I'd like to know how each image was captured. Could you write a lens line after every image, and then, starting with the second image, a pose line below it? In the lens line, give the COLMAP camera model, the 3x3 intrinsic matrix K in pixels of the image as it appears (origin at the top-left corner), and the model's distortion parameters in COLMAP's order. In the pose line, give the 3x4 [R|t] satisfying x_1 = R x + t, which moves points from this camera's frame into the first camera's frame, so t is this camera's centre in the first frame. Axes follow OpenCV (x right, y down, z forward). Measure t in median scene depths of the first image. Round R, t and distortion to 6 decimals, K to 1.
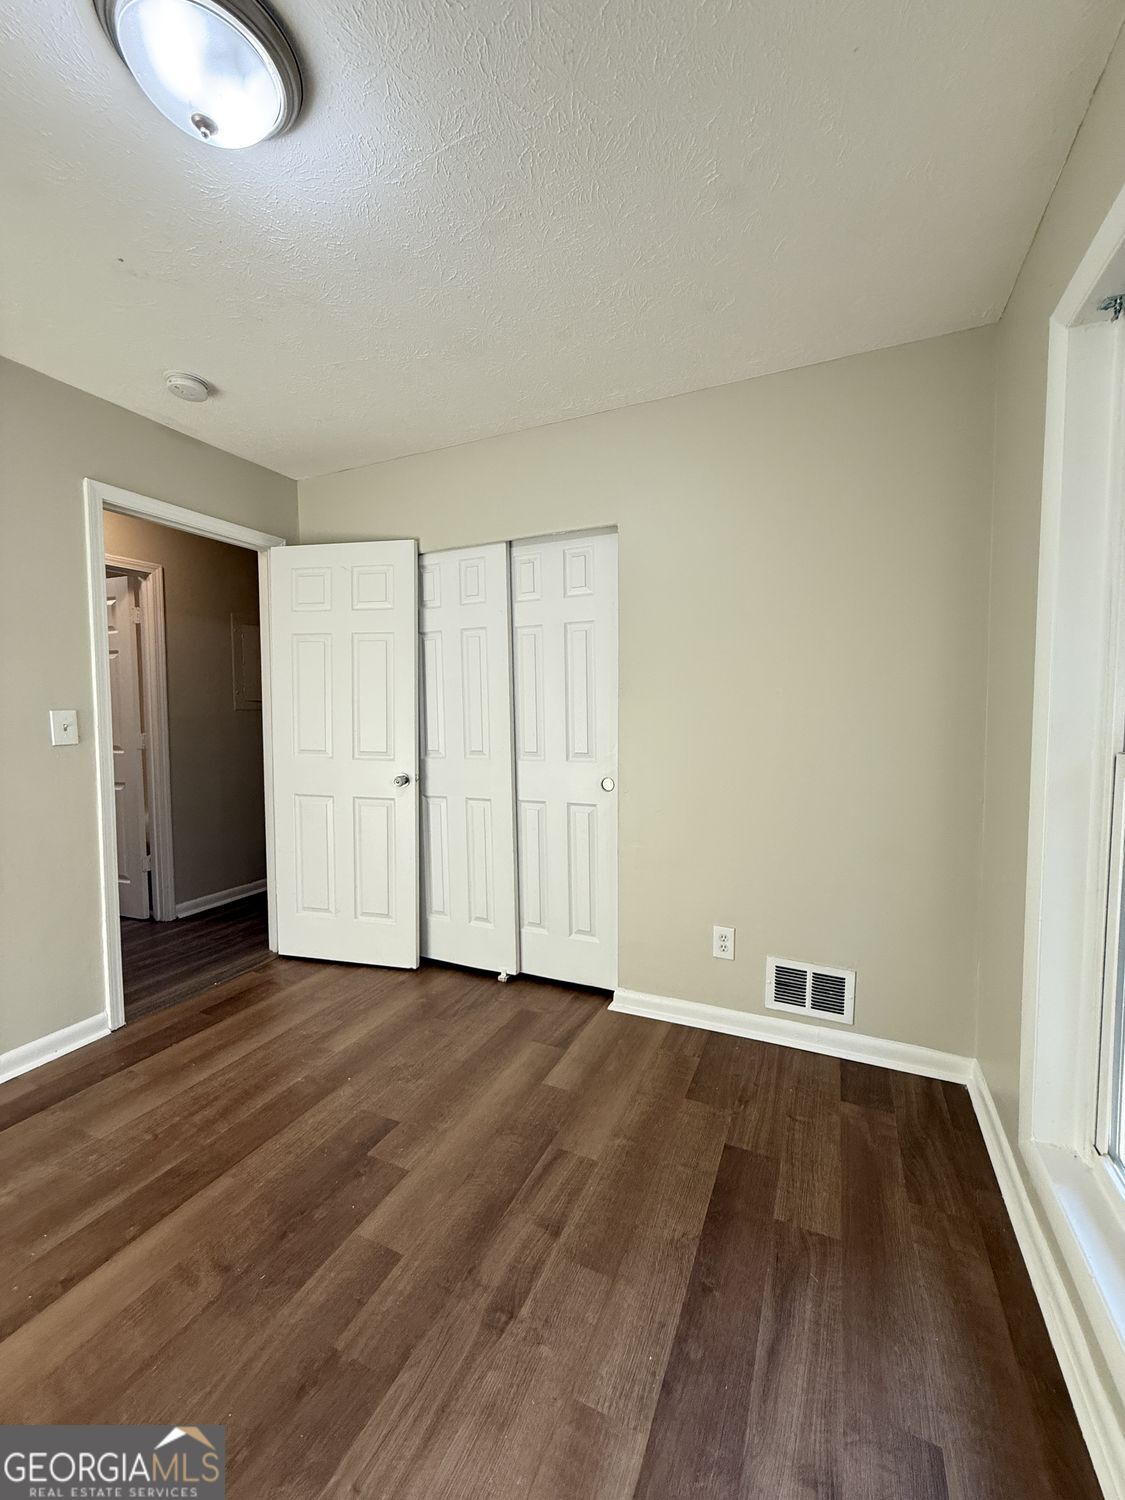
lens RADIAL K [[599.9, 0, 561.8], [0, 599.9, 744.4], [0, 0, 1]] dist [0.002934, -0.000646]
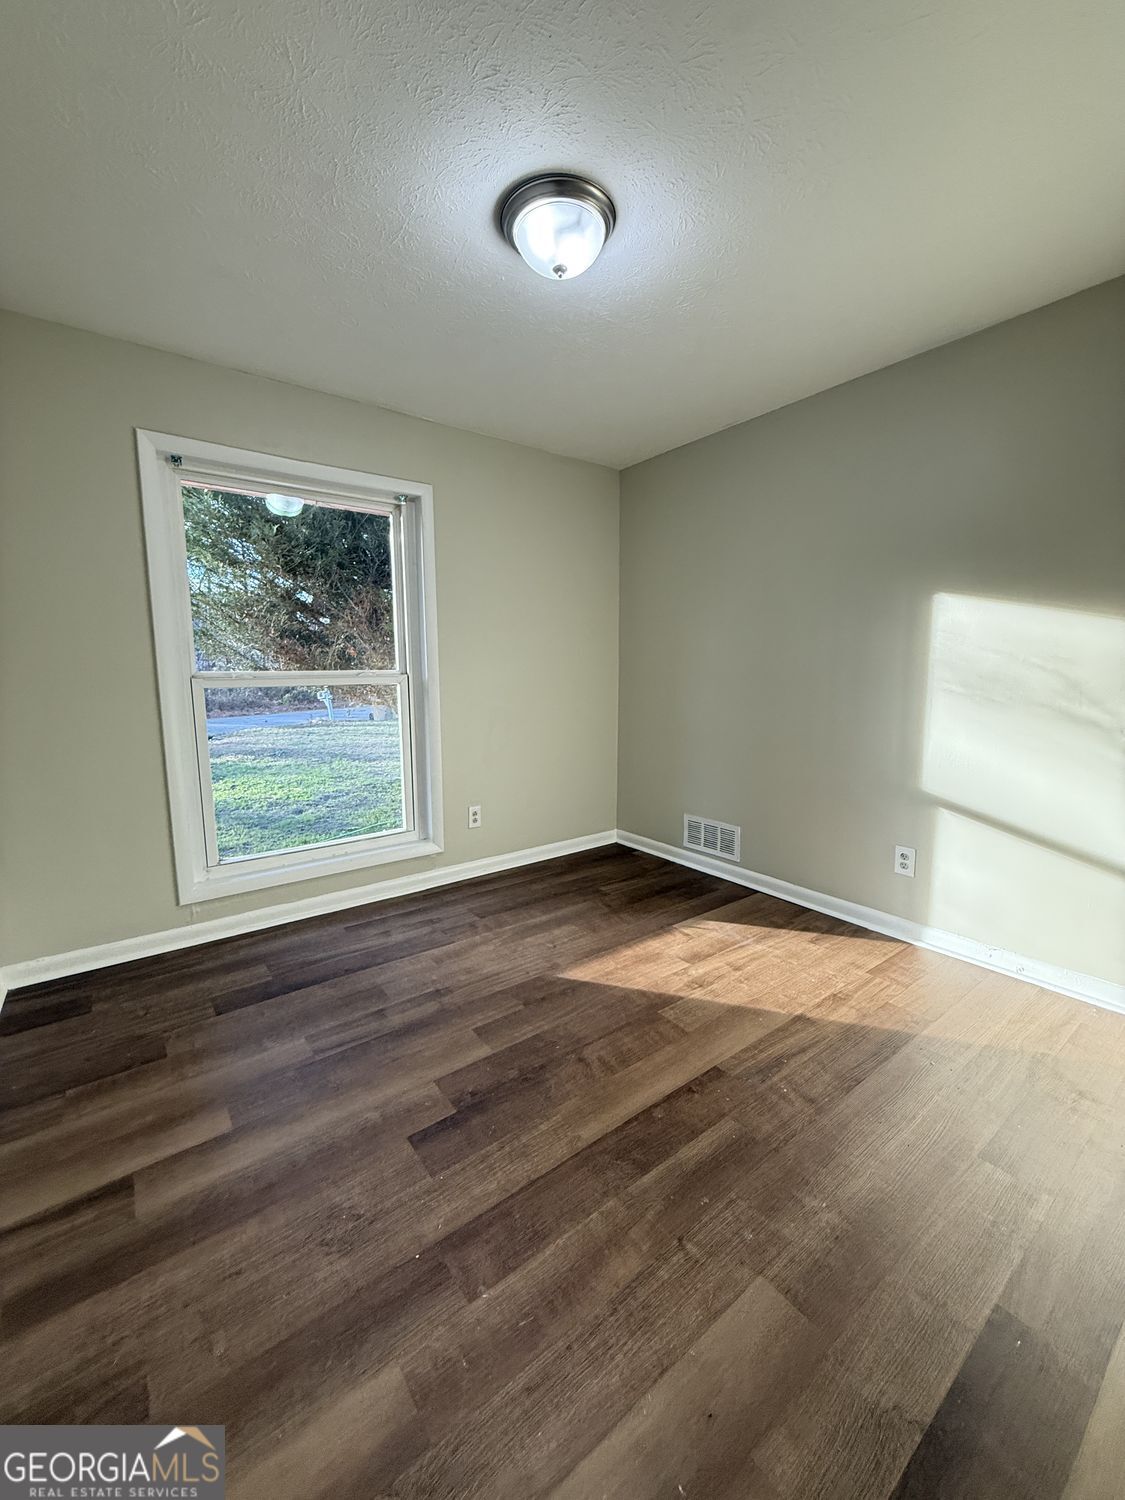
lens RADIAL K [[599.9, 0, 561.1], [0, 599.9, 747.0], [0, 0, 1]] dist [0.002934, -0.000646]
pose [[-0.880070, -0.051181, 0.472077, -1.044089], [0.041115, 0.982227, 0.183138, -0.069592], [-0.473060, 0.180583, -0.862325, 1.917445]]
